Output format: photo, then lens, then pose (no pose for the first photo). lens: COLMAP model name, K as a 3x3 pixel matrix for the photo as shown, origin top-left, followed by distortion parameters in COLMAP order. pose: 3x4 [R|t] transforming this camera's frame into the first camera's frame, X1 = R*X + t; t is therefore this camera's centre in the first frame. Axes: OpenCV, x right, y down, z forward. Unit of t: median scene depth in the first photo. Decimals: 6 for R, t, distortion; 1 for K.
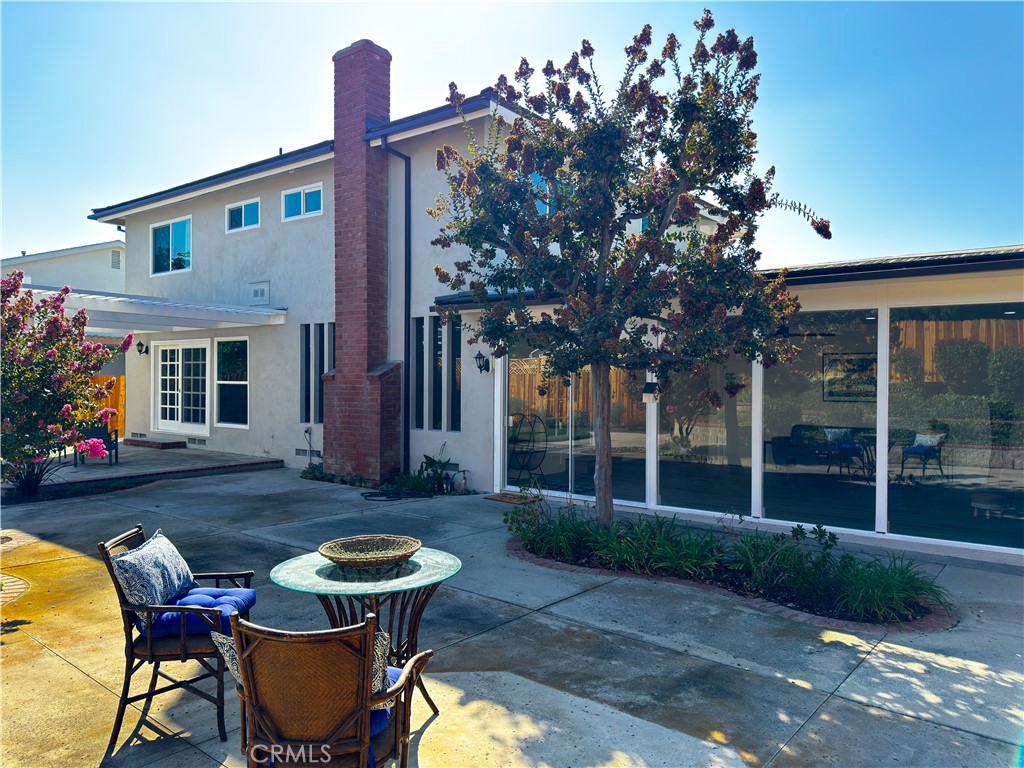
lens RADIAL K [[727.8, 0, 512.8], [0, 727.8, 388.2], [0, 0, 1]] dist [0.008392, 0.009720]
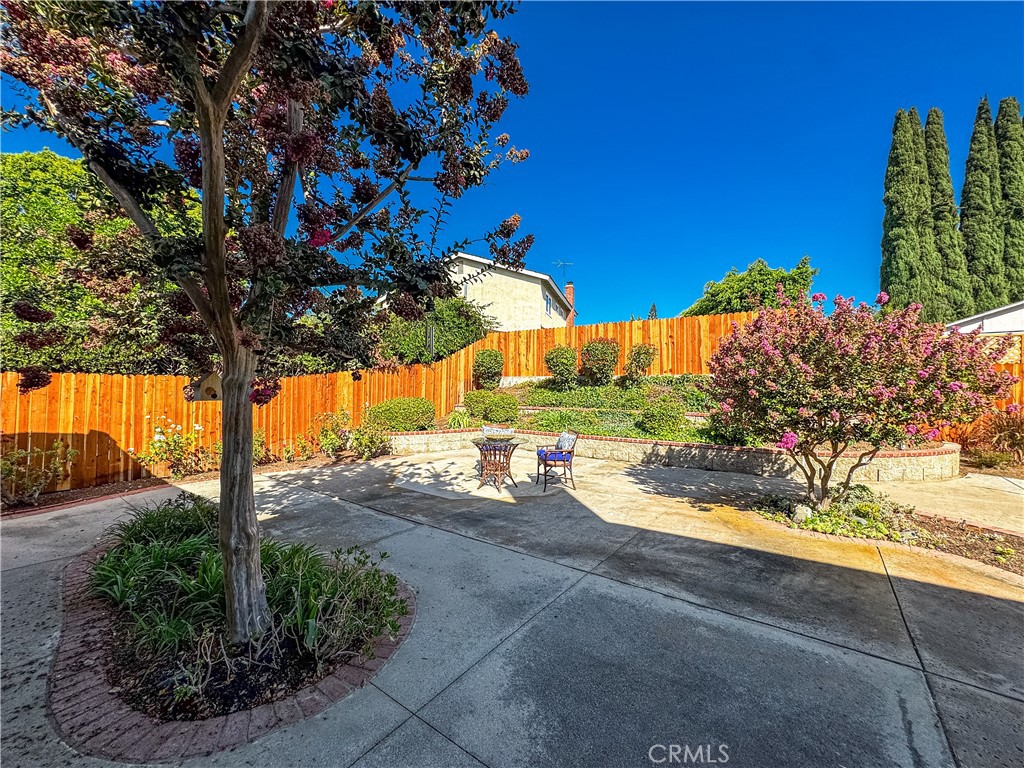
lens RADIAL K [[418.0, 0, 509.8], [0, 418.0, 384.2], [0, 0, 1]] dist [-0.045001, 0.019634]
pose [[-0.999066, -0.015349, -0.040404, -0.114637], [-0.015412, 0.999880, 0.001253, -0.001663], [0.040380, 0.001875, -0.999183, 1.951913]]
